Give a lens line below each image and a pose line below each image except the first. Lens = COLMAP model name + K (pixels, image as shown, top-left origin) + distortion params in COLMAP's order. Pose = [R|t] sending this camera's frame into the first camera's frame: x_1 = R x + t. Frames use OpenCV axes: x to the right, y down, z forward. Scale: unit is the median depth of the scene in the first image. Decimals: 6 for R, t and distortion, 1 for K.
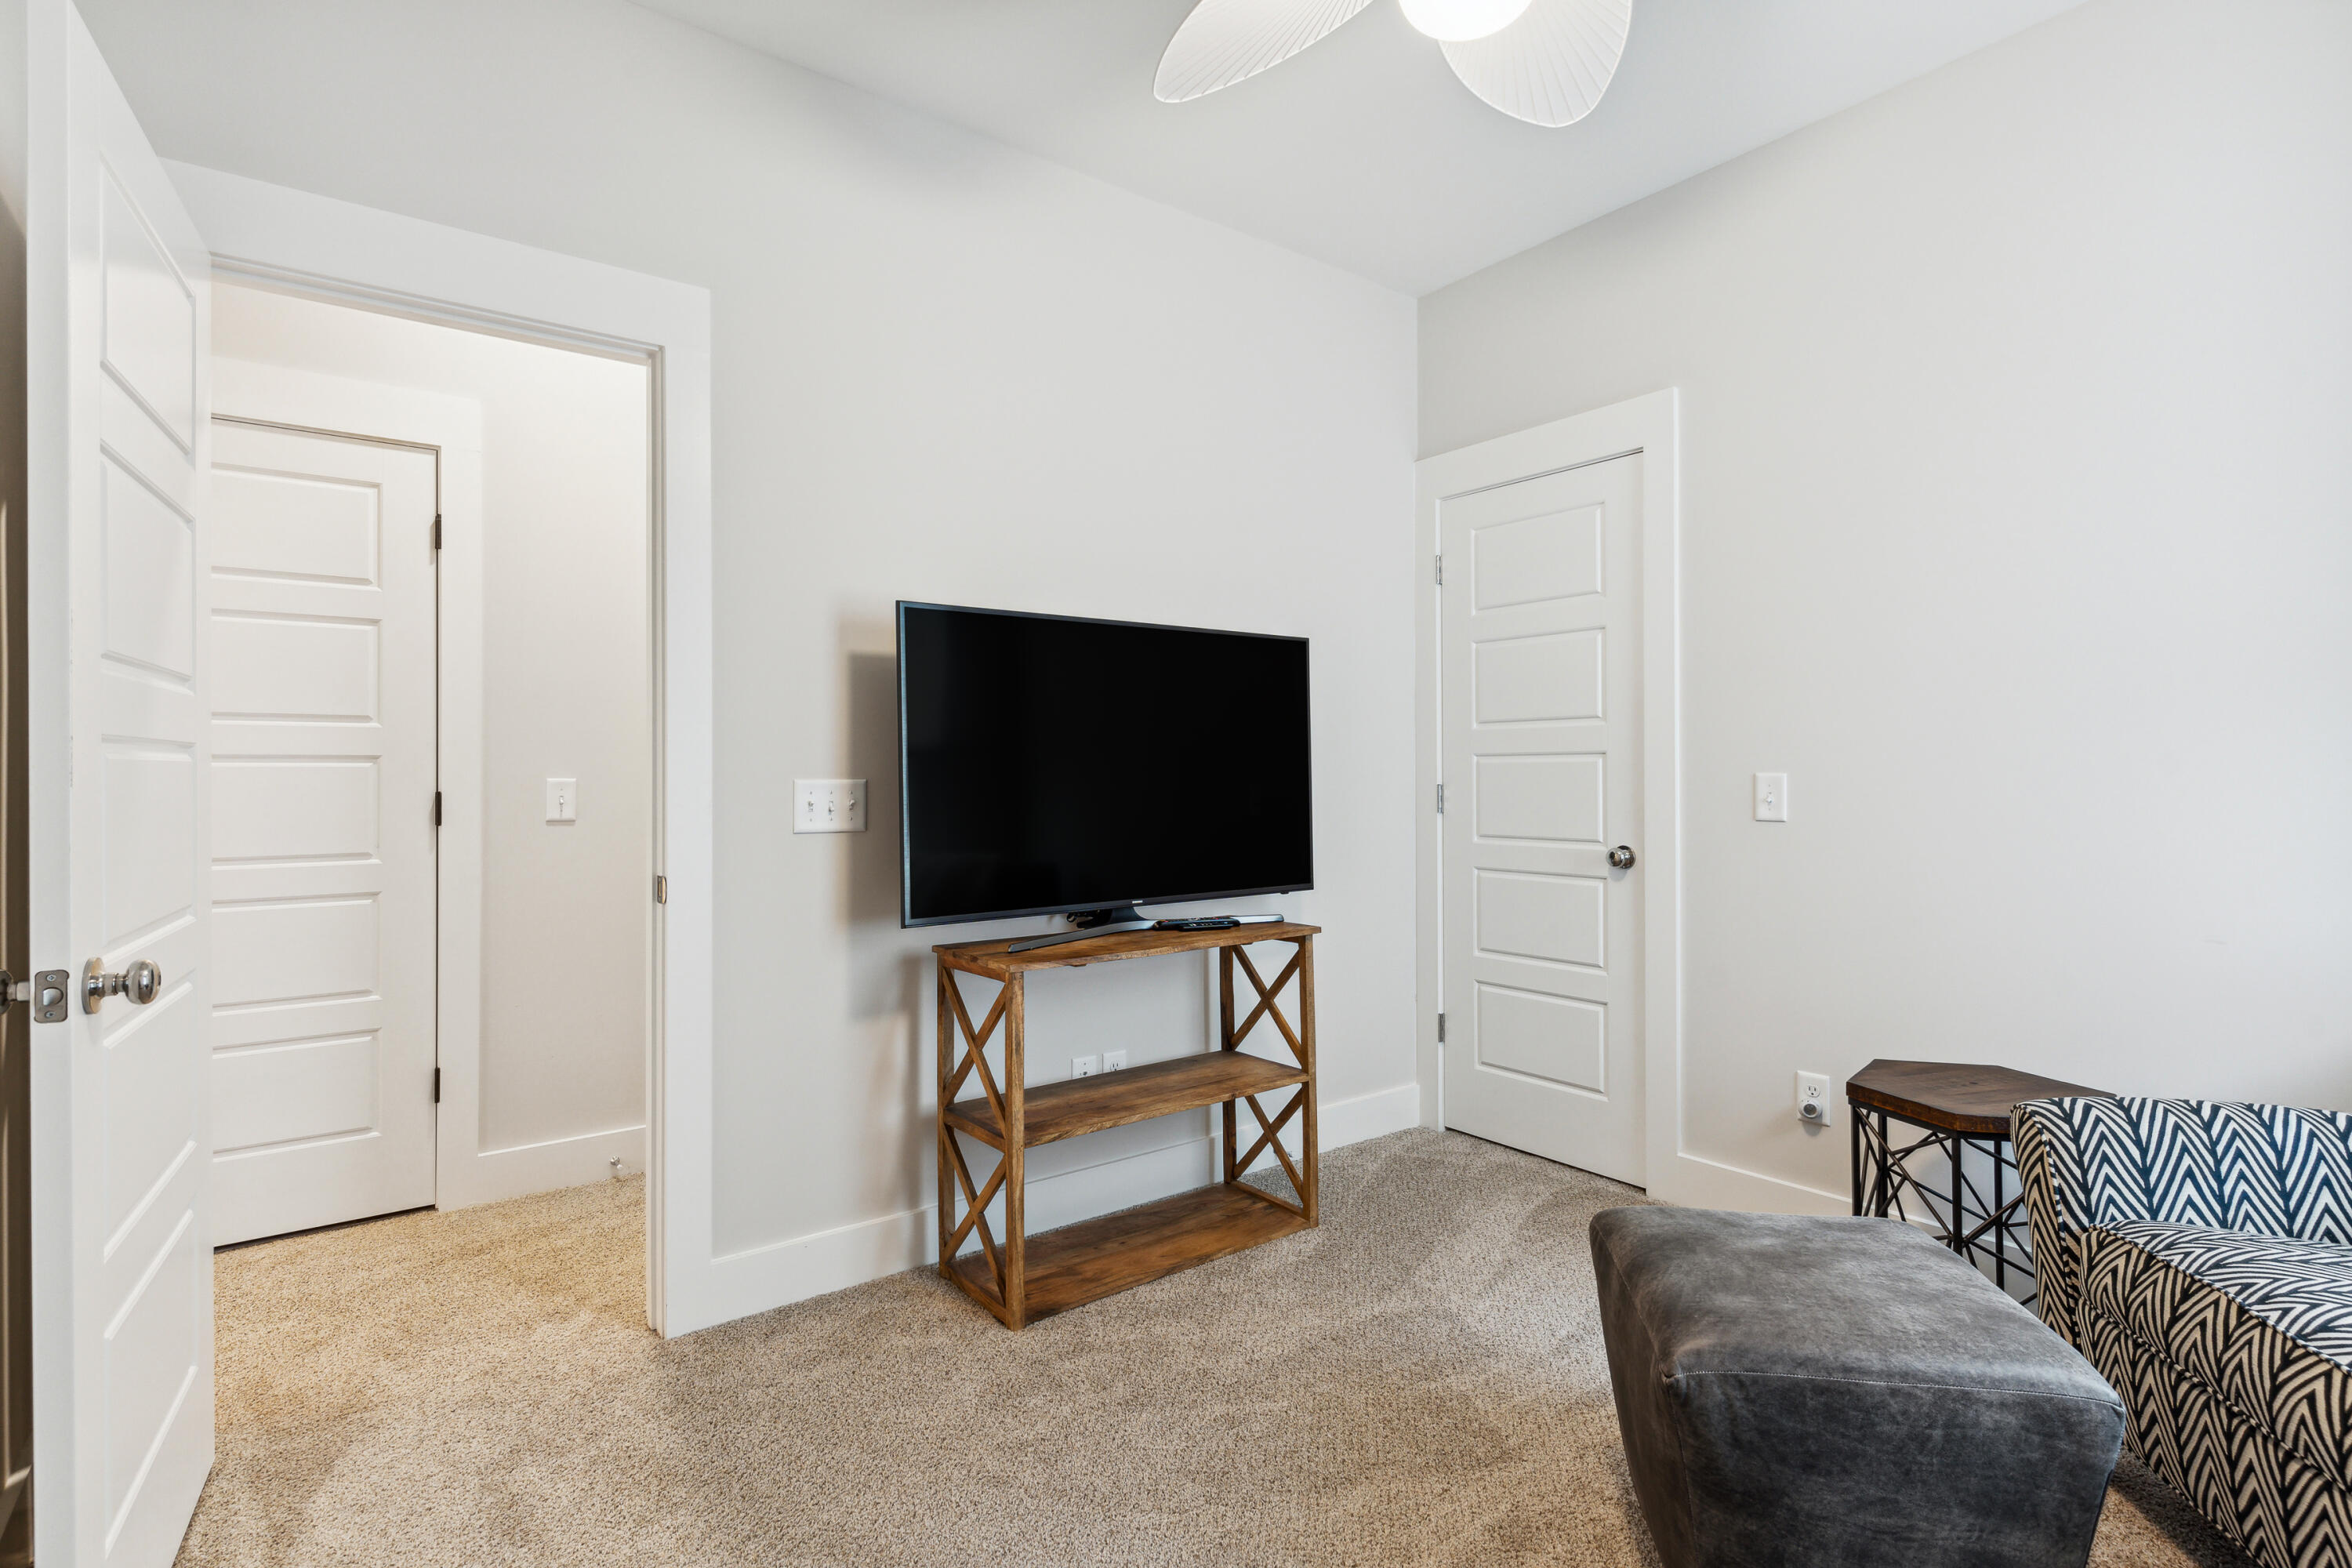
lens RADIAL K [[1145.1, 0, 1174.3], [0, 1145.1, 778.4], [0, 0, 1]] dist [0.000198, 0.000896]
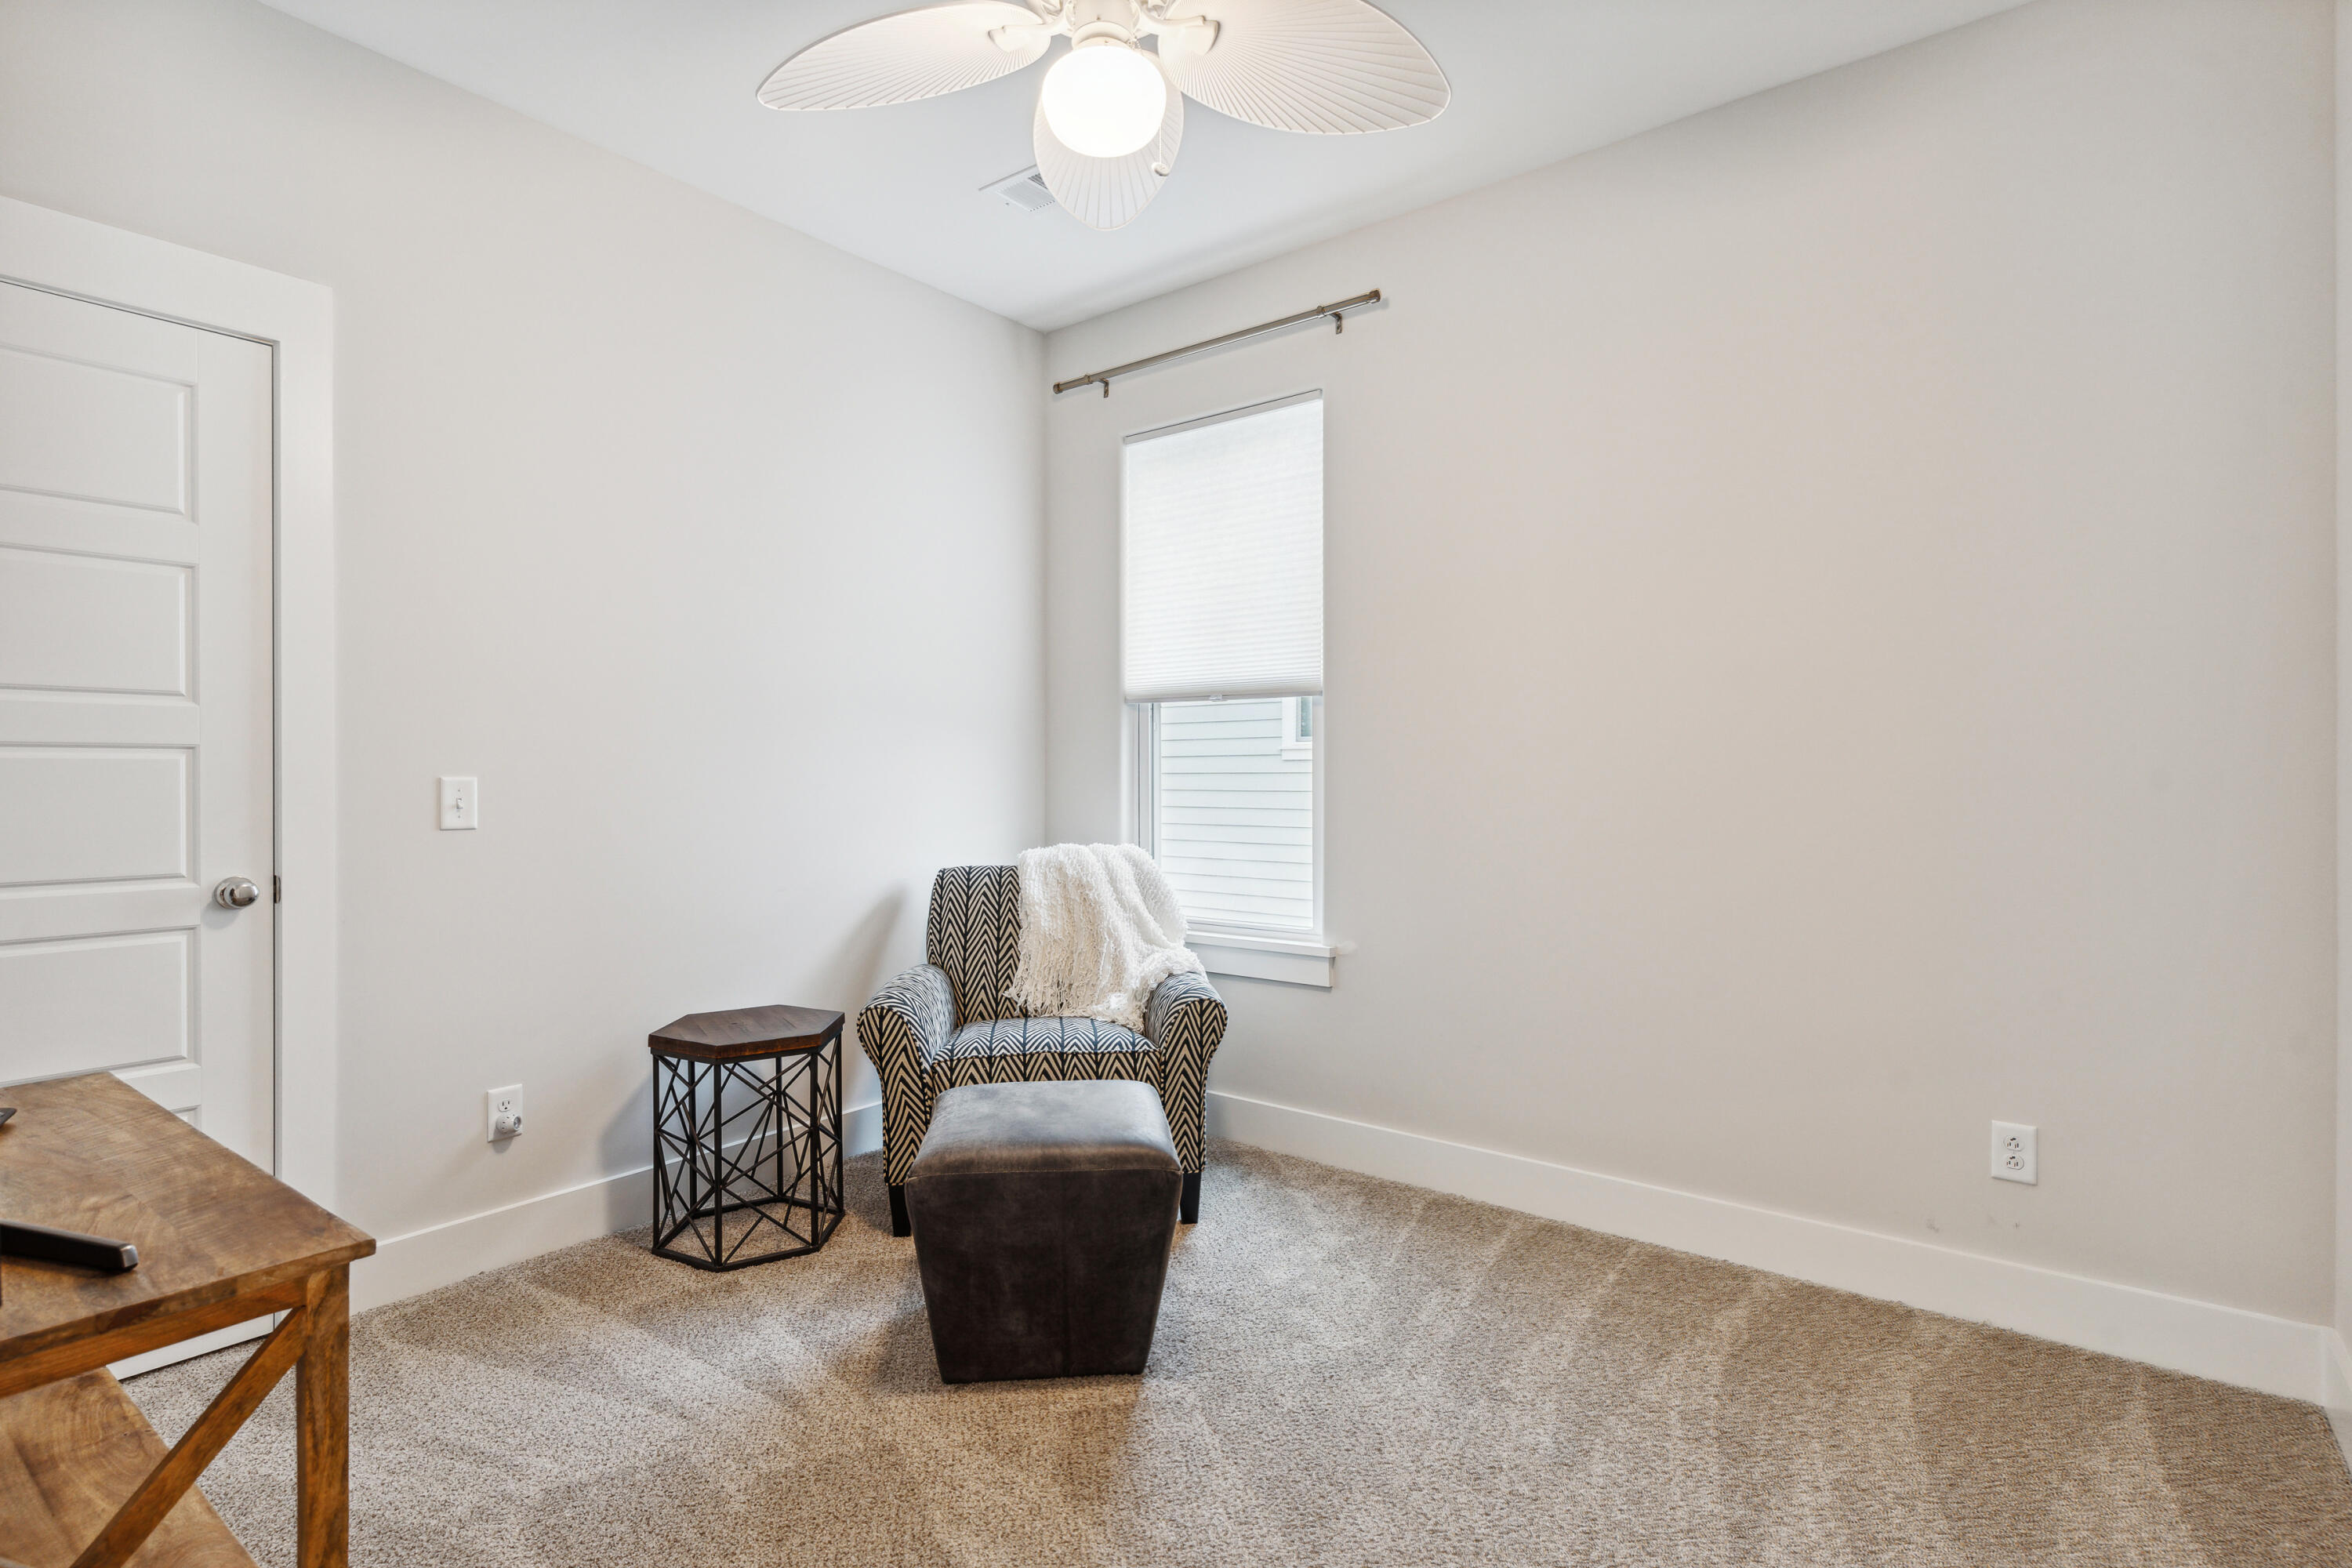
lens RADIAL K [[1145.1, 0, 1174.2], [0, 1145.1, 778.6], [0, 0, 1]] dist [0.000198, 0.000896]
pose [[-0.265949, -0.000900, 0.963987, -0.509613], [0.003275, 0.999993, 0.001837, -0.002705], [-0.963982, 0.003646, -0.265944, 0.687428]]
